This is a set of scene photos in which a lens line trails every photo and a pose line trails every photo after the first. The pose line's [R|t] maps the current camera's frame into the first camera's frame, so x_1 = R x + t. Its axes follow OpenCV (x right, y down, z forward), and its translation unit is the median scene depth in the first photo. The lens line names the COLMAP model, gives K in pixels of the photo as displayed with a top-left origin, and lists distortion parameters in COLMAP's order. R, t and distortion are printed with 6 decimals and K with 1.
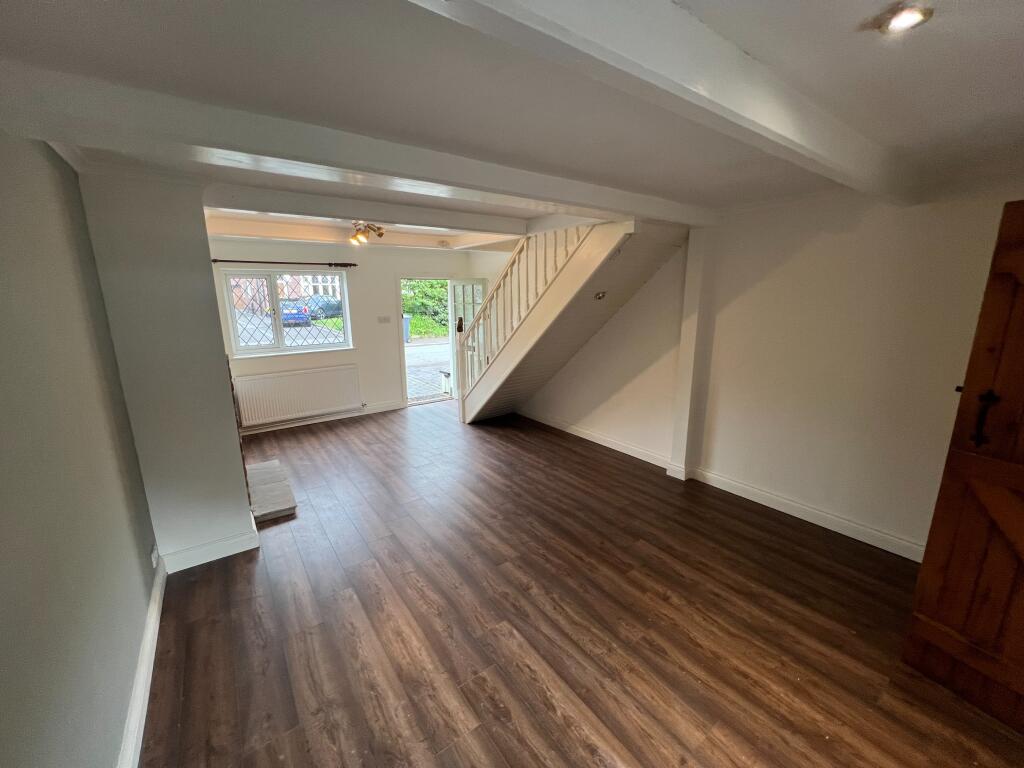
lens RADIAL K [[406.8, 0, 509.2], [0, 406.8, 381.1], [0, 0, 1]] dist [0.000172, -0.000217]
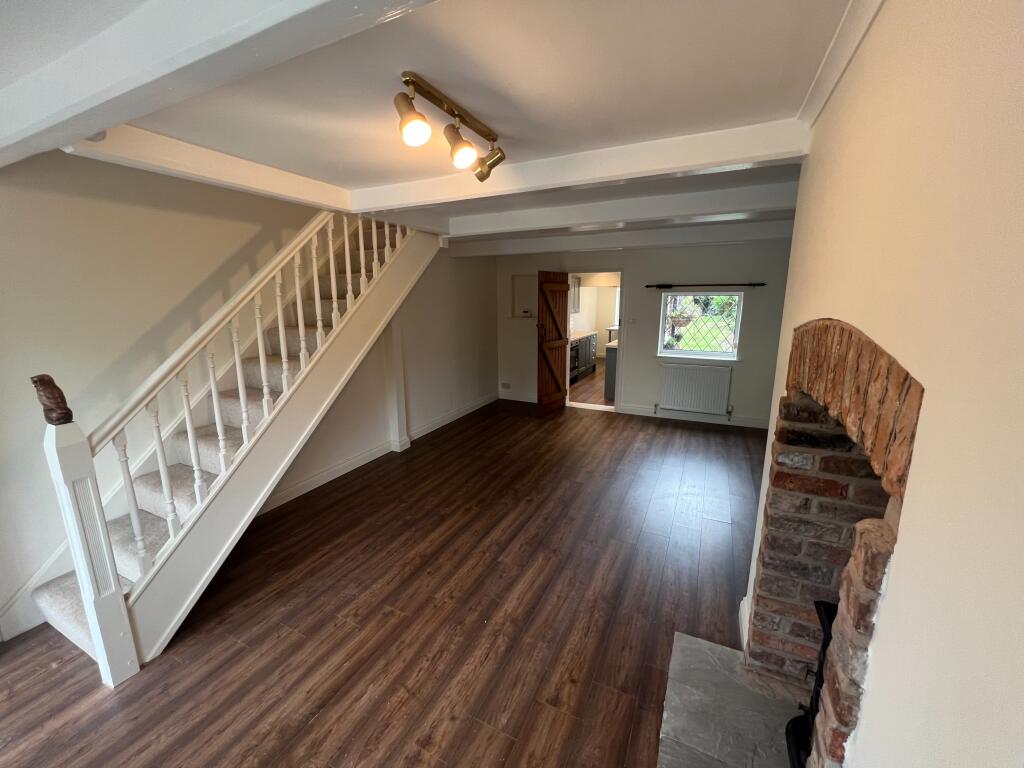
lens RADIAL K [[406.8, 0, 509.2], [0, 406.8, 381.1], [0, 0, 1]] dist [0.000172, -0.000217]
pose [[-0.467209, -0.169488, 0.867750, -1.205546], [0.192707, 0.938337, 0.287032, -0.385330], [-0.862890, 0.301325, -0.405738, 1.870036]]
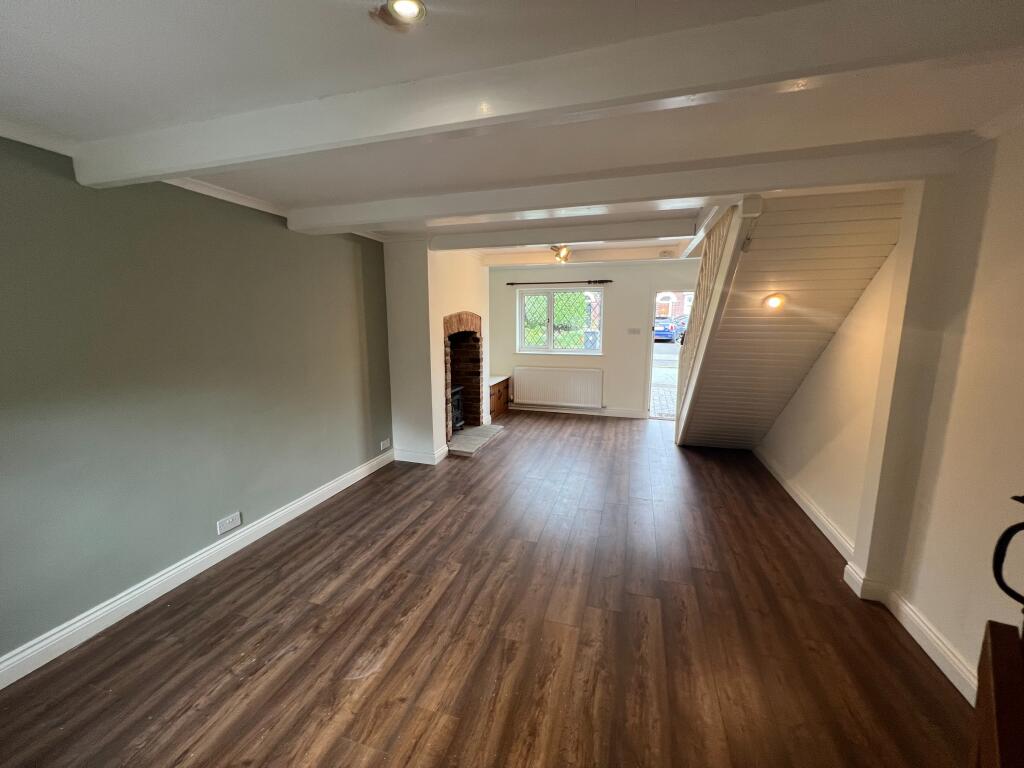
lens RADIAL K [[406.8, 0, 509.2], [0, 406.8, 381.1], [0, 0, 1]] dist [0.000172, -0.000217]
pose [[0.601088, 0.132494, -0.788123, 0.869688], [-0.171669, 0.984547, 0.034587, -0.010259], [0.780527, 0.114507, 0.614545, 0.281090]]
